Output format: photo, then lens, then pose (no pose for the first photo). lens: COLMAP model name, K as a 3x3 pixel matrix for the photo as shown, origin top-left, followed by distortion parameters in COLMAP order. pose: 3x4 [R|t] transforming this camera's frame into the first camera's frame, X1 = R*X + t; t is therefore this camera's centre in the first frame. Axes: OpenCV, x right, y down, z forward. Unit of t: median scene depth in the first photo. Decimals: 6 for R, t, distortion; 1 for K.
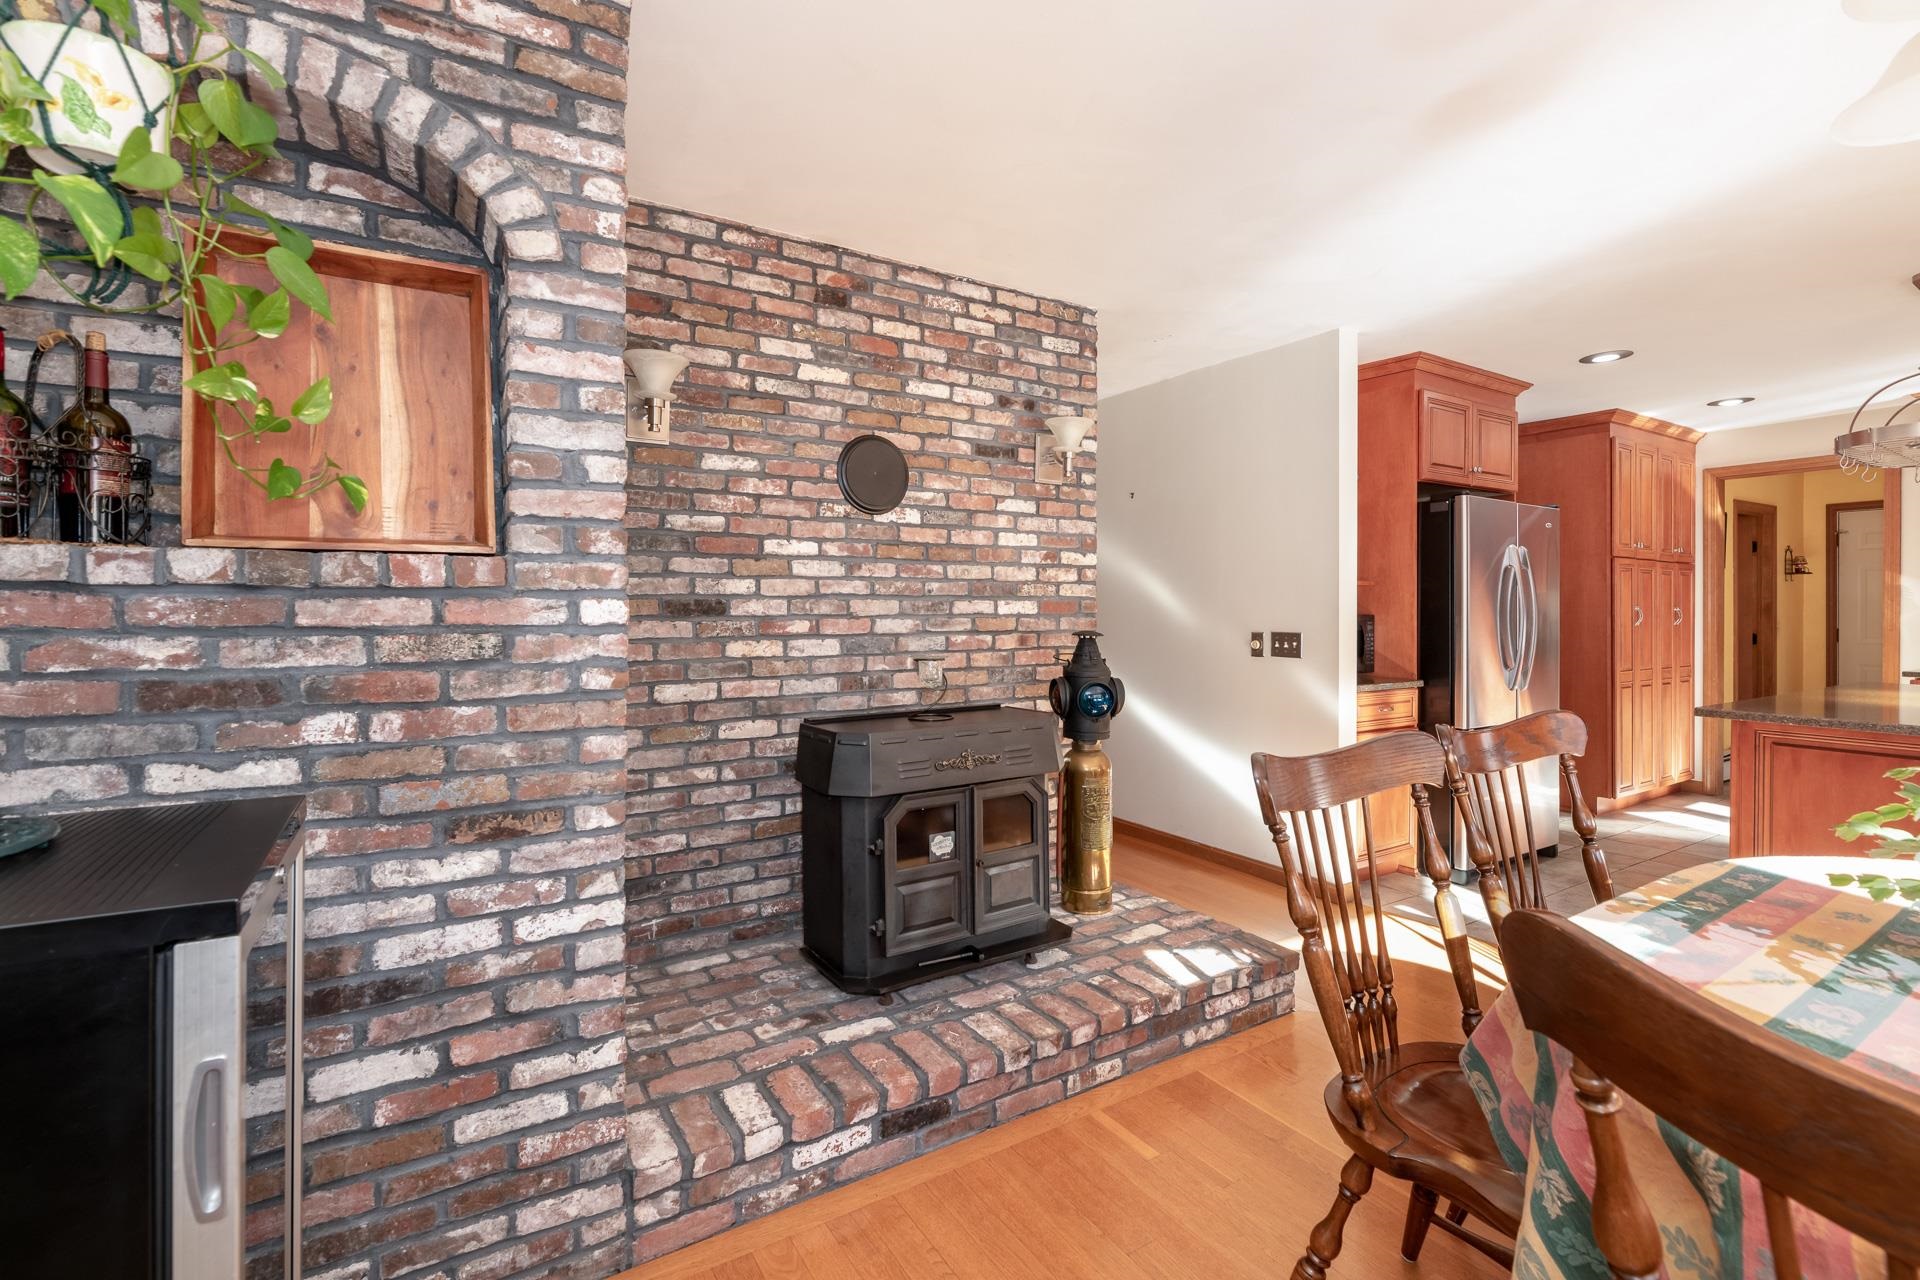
lens RADIAL K [[842.1, 0, 956.9], [0, 842.1, 601.3], [0, 0, 1]] dist [-0.000256, 0.000035]
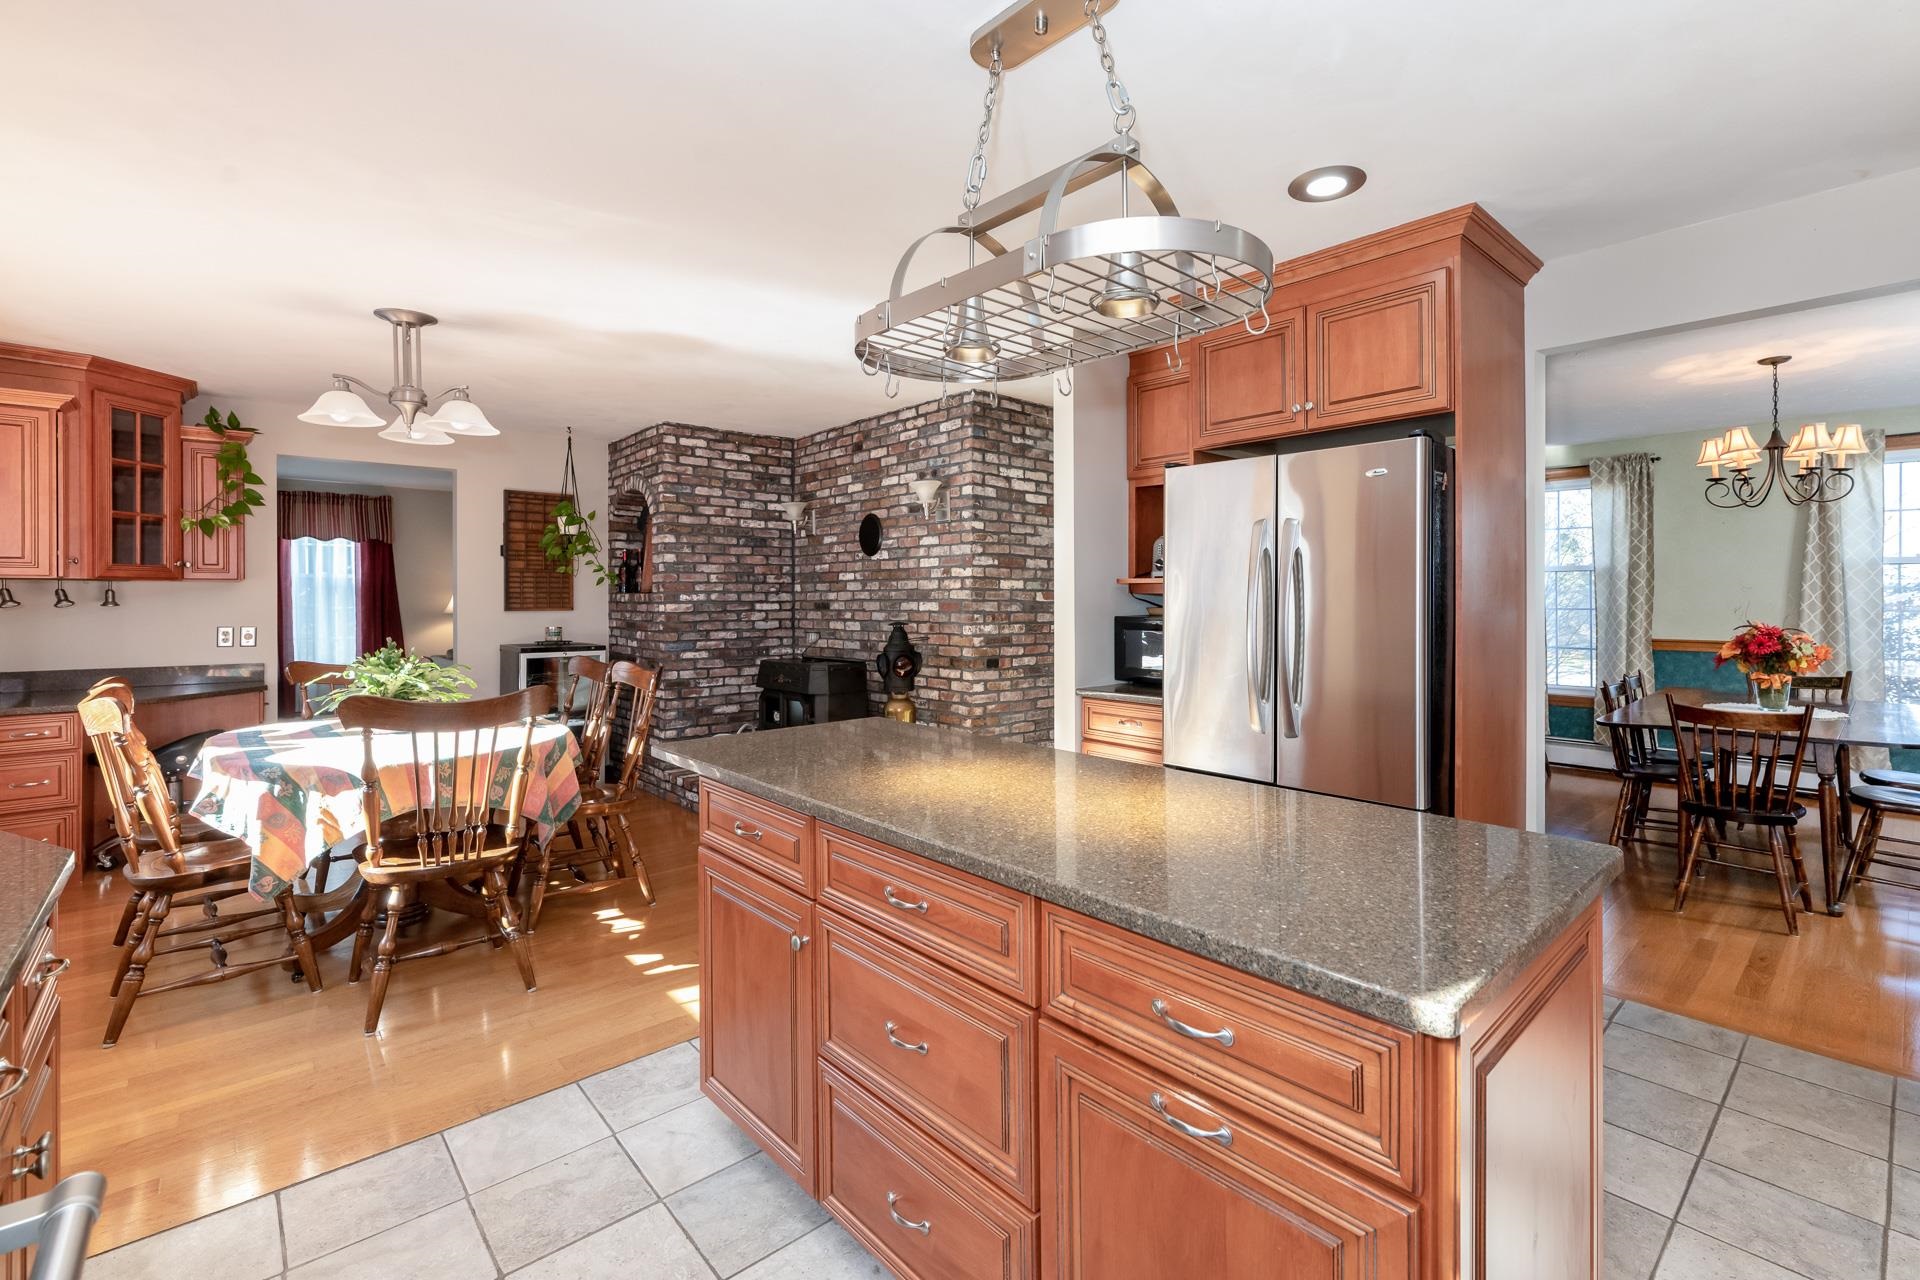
lens RADIAL K [[842.1, 0, 958.6], [0, 842.1, 598.2], [0, 0, 1]] dist [-0.000256, 0.000035]
pose [[0.172970, -0.005227, -0.984913, 1.699835], [0.005961, 0.999973, -0.004260, -0.000955], [0.984909, -0.005134, 0.172997, 0.834351]]
